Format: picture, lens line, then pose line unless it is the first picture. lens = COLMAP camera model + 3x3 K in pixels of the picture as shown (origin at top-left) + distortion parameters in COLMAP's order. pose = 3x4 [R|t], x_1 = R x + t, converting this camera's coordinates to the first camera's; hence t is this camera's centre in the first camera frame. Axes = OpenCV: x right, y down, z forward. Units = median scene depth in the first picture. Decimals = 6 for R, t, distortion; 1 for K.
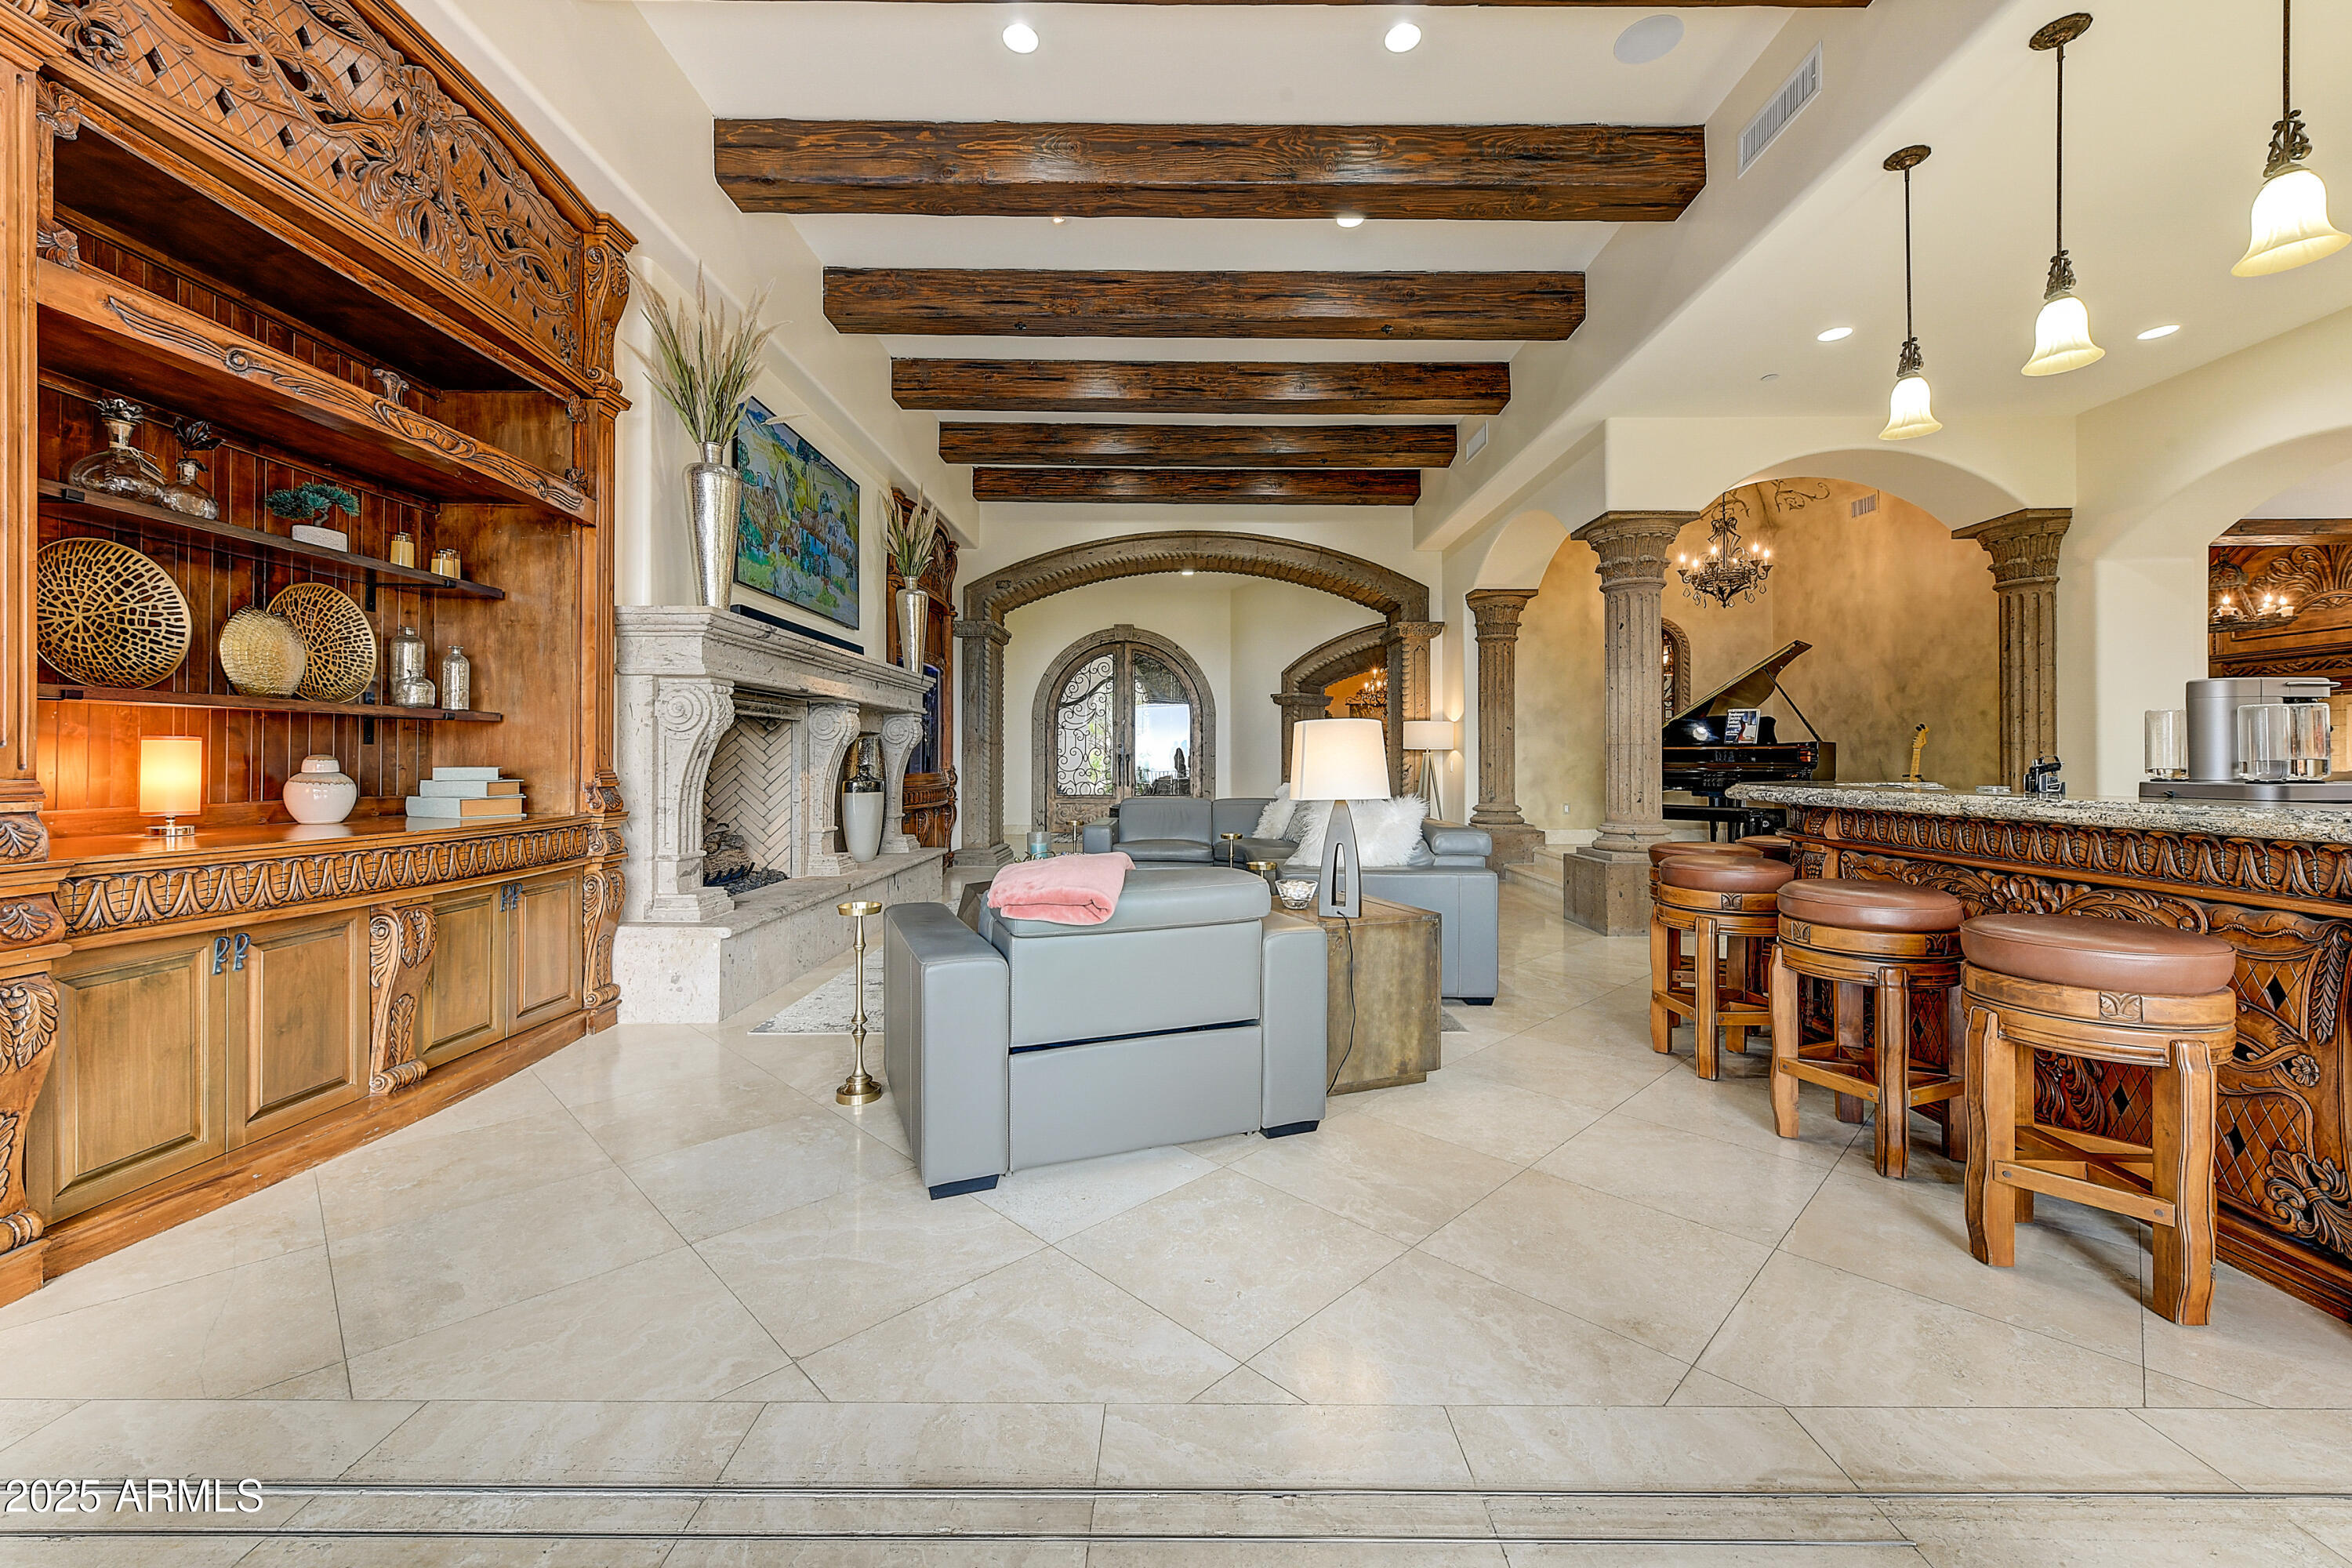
lens RADIAL K [[952.9, 0, 1181.7], [0, 952.9, 760.2], [0, 0, 1]] dist [0.000366, -0.000856]
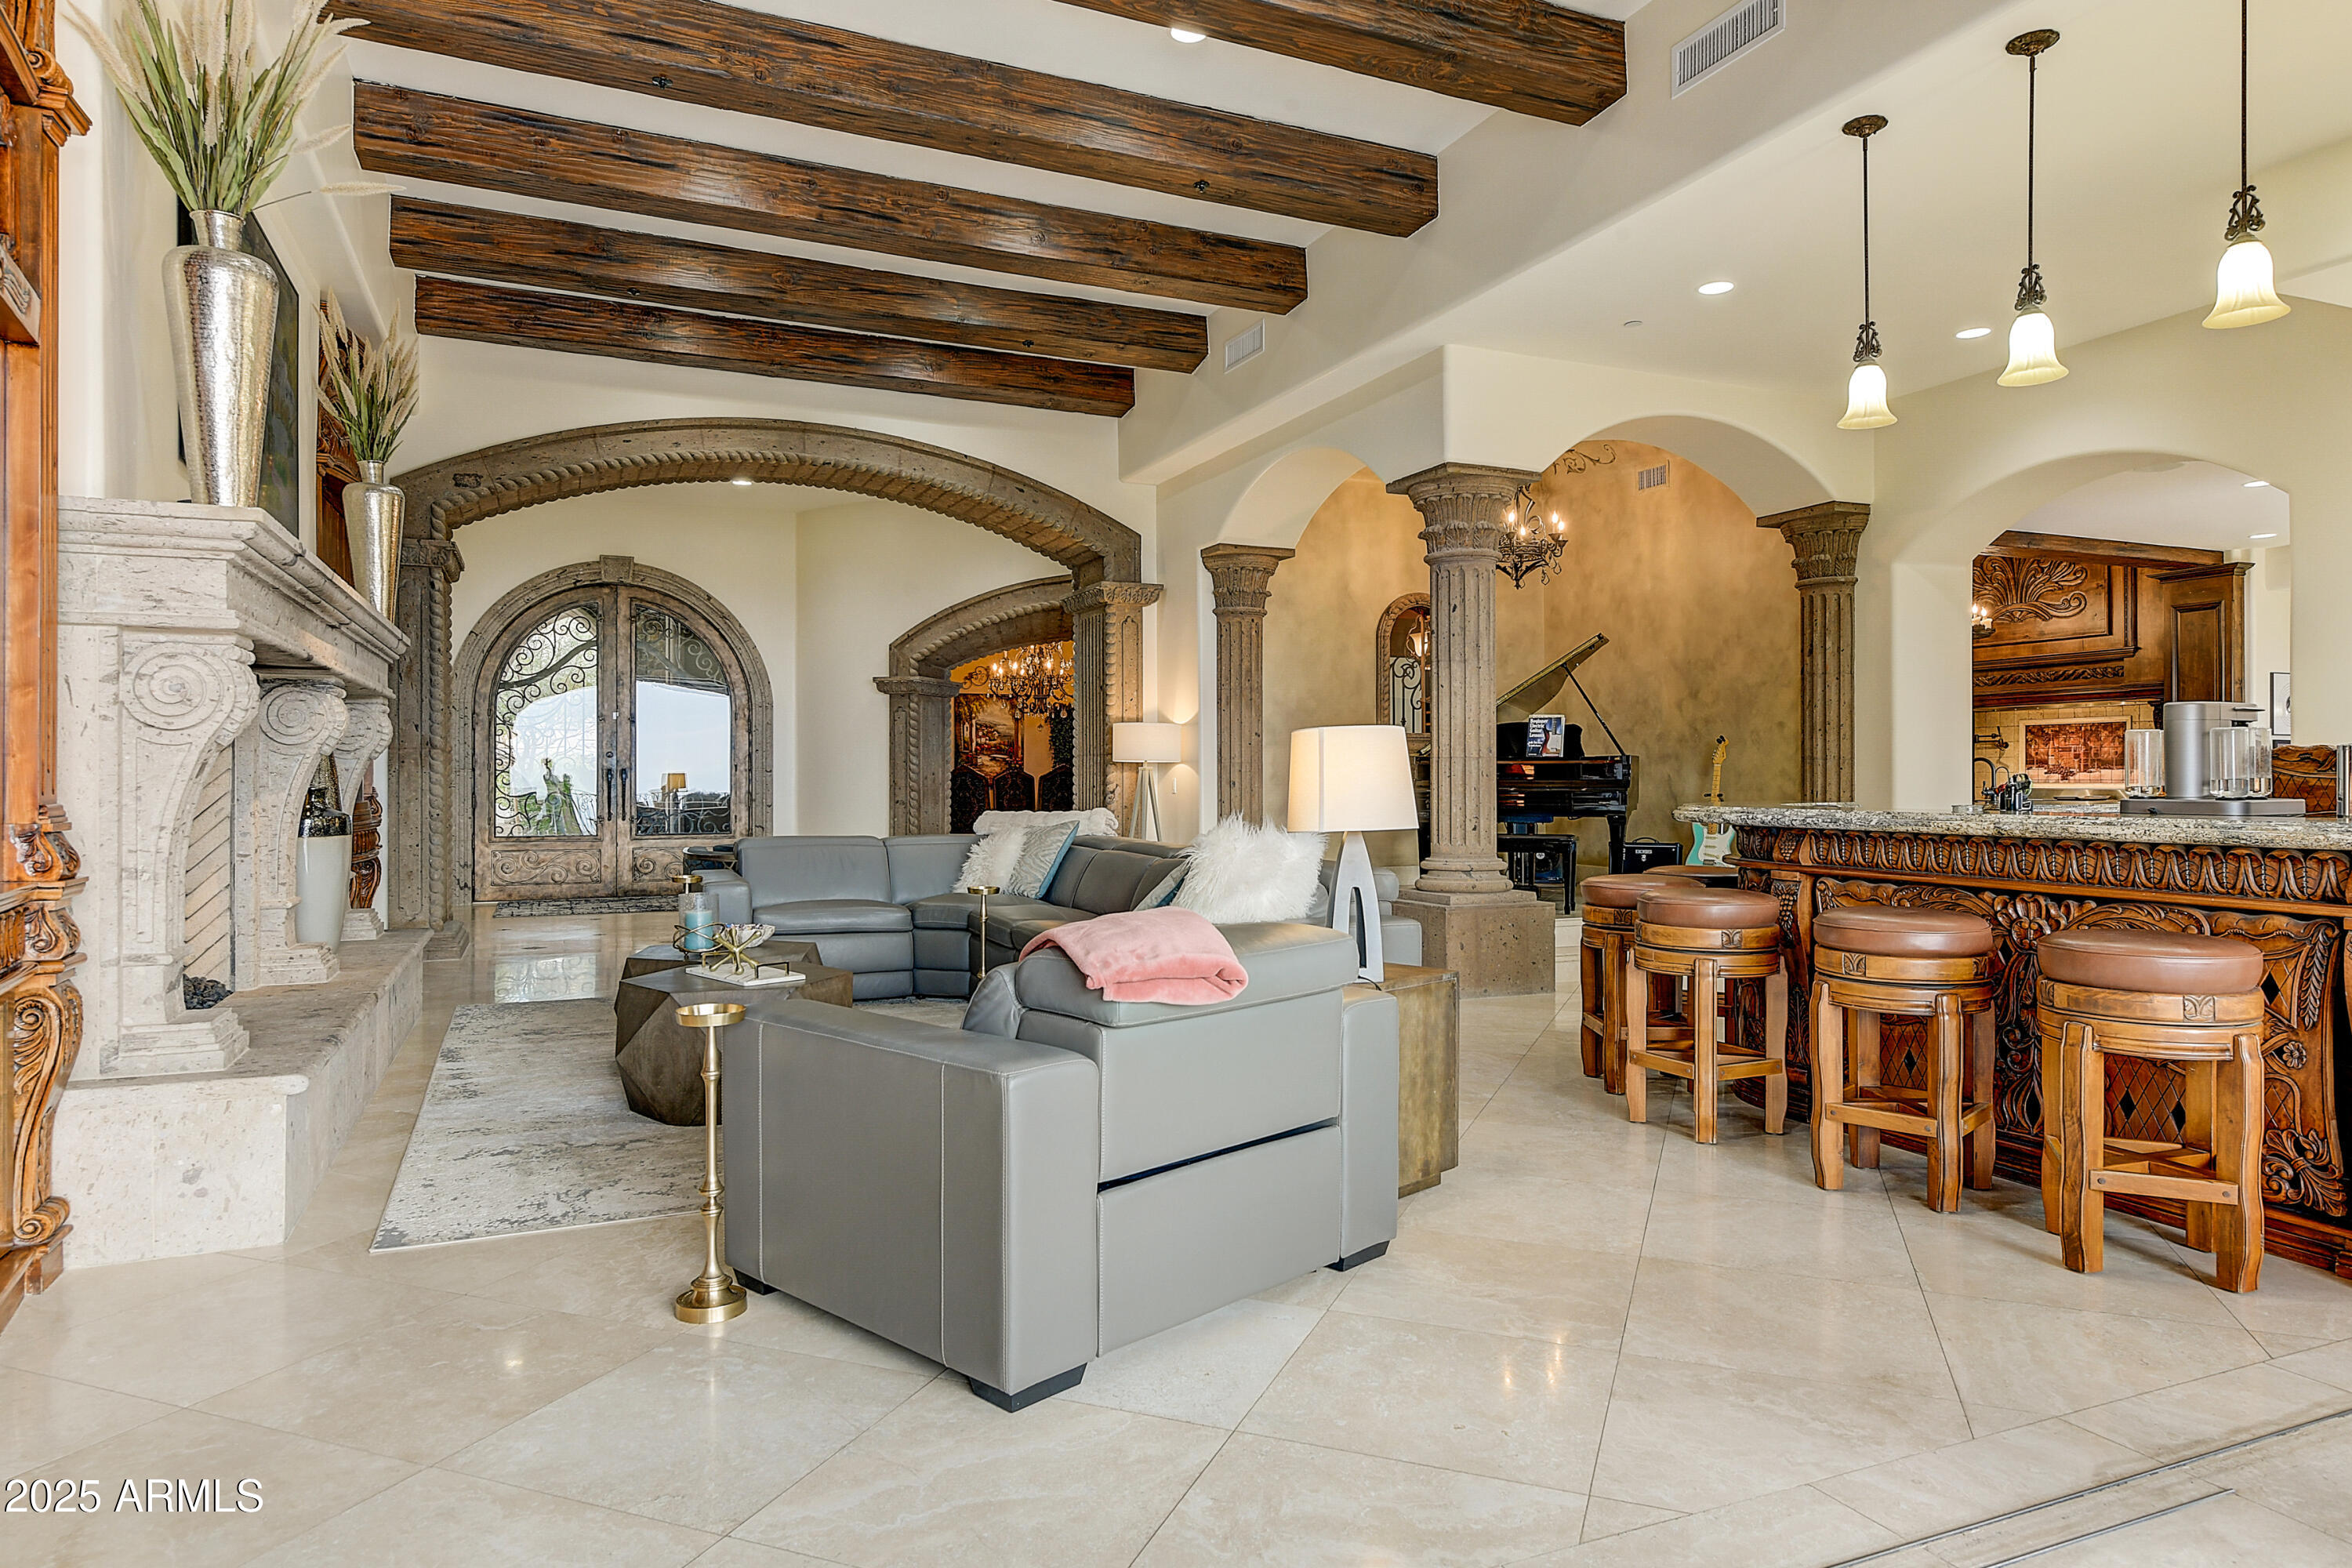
lens RADIAL K [[1444.7, 0, 1215.6], [0, 1444.7, 780.6], [0, 0, 1]] dist [0.000025, 0.004953]
pose [[0.909005, -0.001791, 0.416781, -0.312630], [0.000810, 0.999996, 0.002529, -0.001397], [-0.416784, -0.001961, 0.909004, -0.010210]]
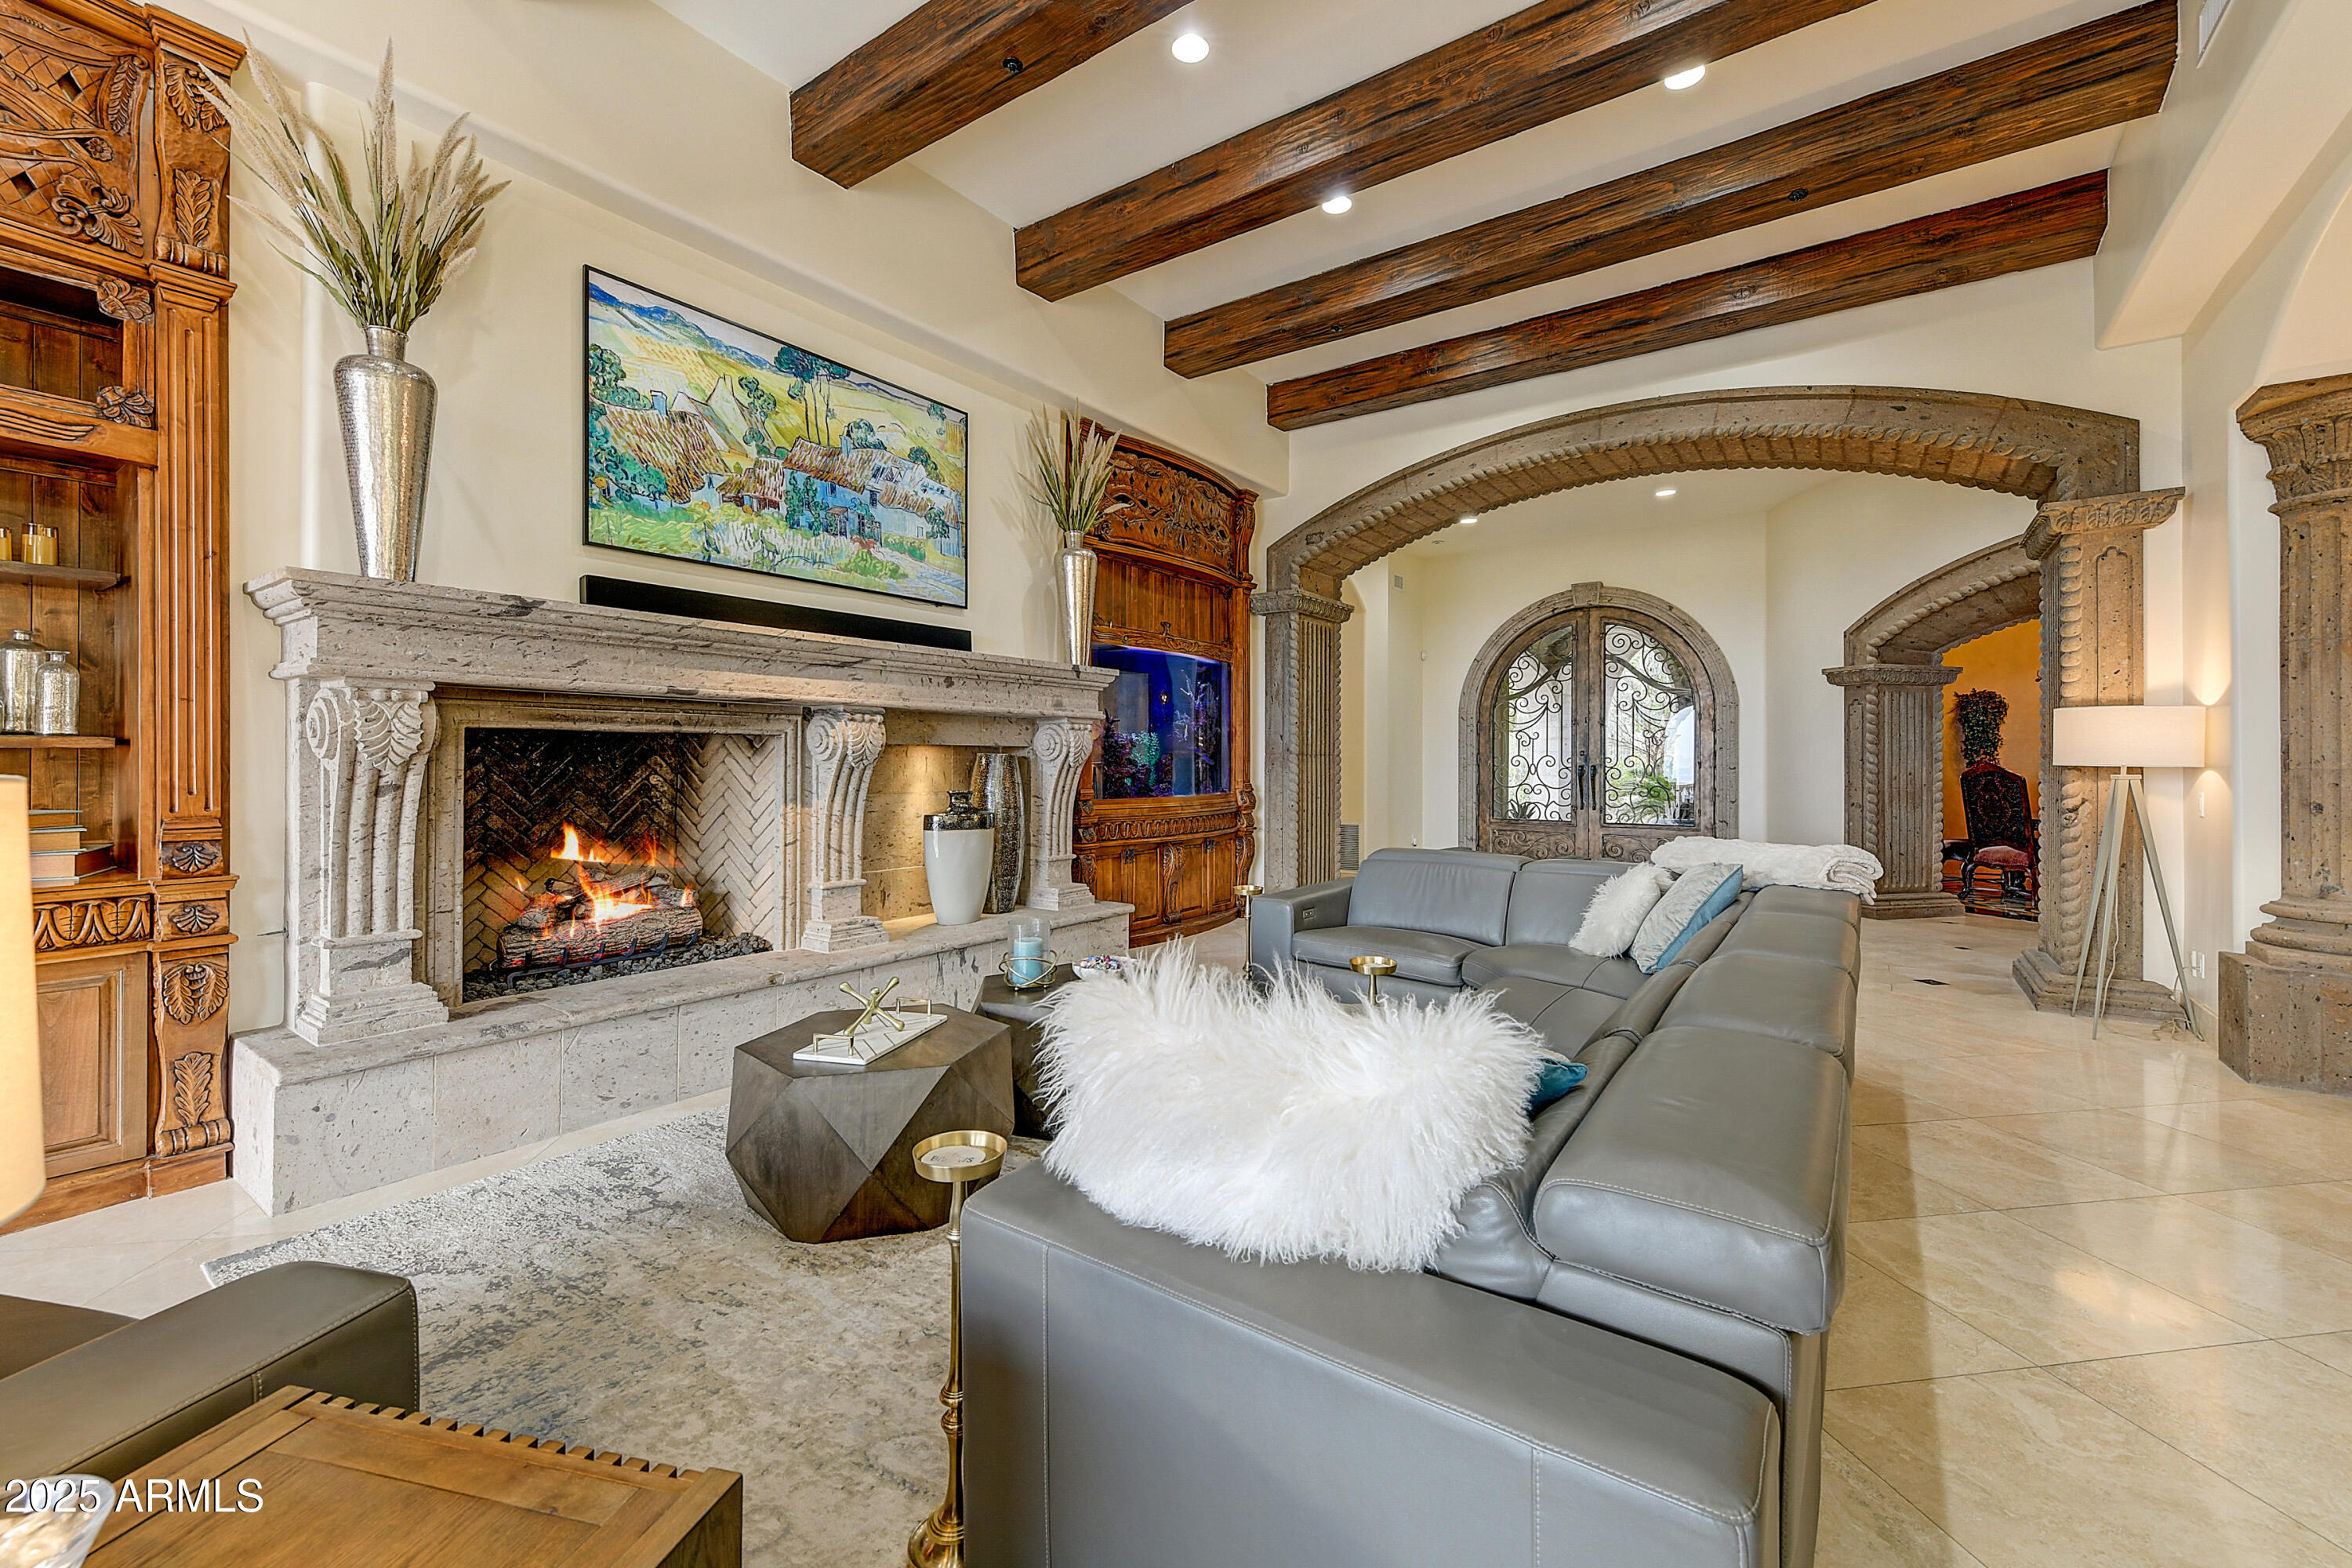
lens RADIAL K [[952.9, 0, 1172.3], [0, 952.9, 754.6], [0, 0, 1]] dist [0.000366, -0.000856]
pose [[0.806937, -0.002023, -0.590634, 0.342348], [-0.002371, 0.999975, -0.006664, -0.028295], [0.590632, 0.006778, 0.806912, 0.767959]]
